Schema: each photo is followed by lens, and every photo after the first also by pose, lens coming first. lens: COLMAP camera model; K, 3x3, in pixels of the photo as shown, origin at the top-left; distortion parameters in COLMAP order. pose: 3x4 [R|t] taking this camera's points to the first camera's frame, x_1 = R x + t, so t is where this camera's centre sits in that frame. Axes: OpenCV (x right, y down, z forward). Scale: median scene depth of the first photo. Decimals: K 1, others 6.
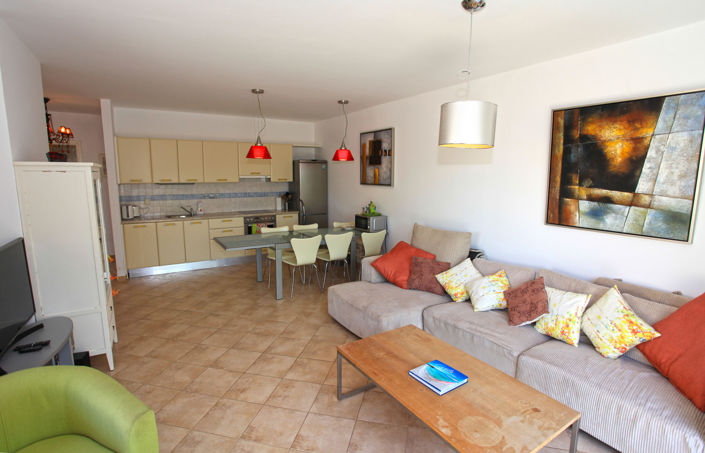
lens RADIAL K [[350.6, 0, 347.8], [0, 350.6, 226.5], [0, 0, 1]] dist [-0.044799, 0.003414]
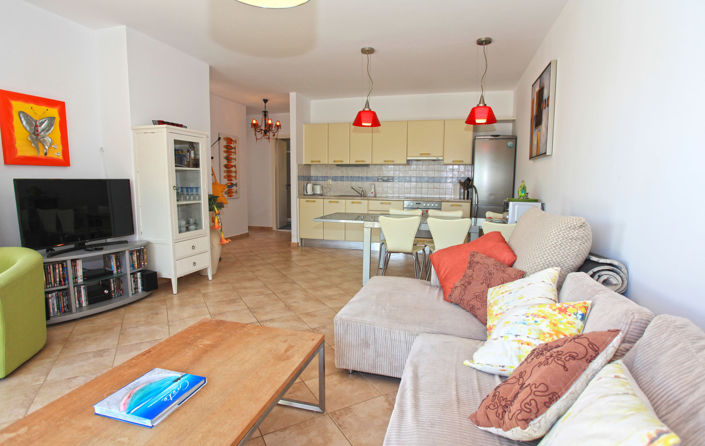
lens RADIAL K [[352.5, 0, 350.7], [0, 352.5, 219.1], [0, 0, 1]] dist [-0.029309, 0.001500]
pose [[0.670947, 0.082977, -0.736848, 0.308814], [-0.119616, 0.992816, 0.002883, 0.035519], [0.731794, 0.086204, 0.676052, 0.288718]]
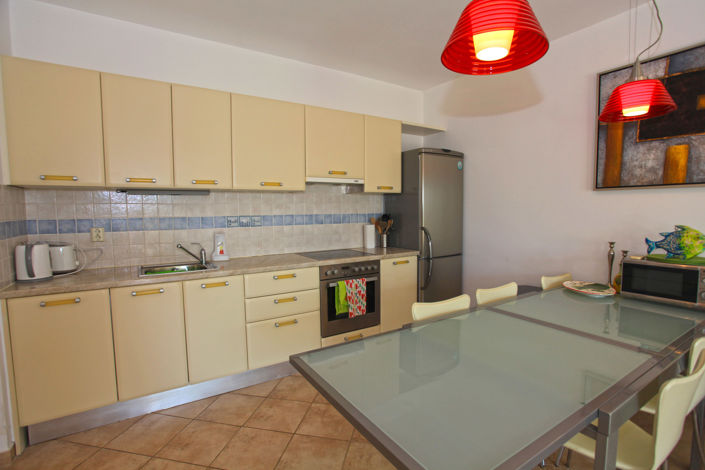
lens RADIAL K [[345.1, 0, 346.9], [0, 345.1, 234.7], [0, 0, 1]] dist [-0.029860, 0.008380]
pose [[0.999882, -0.010915, 0.010851, -0.278766], [0.011655, 0.997433, -0.070645, -0.037850], [-0.010052, 0.070763, 0.997442, 0.579673]]
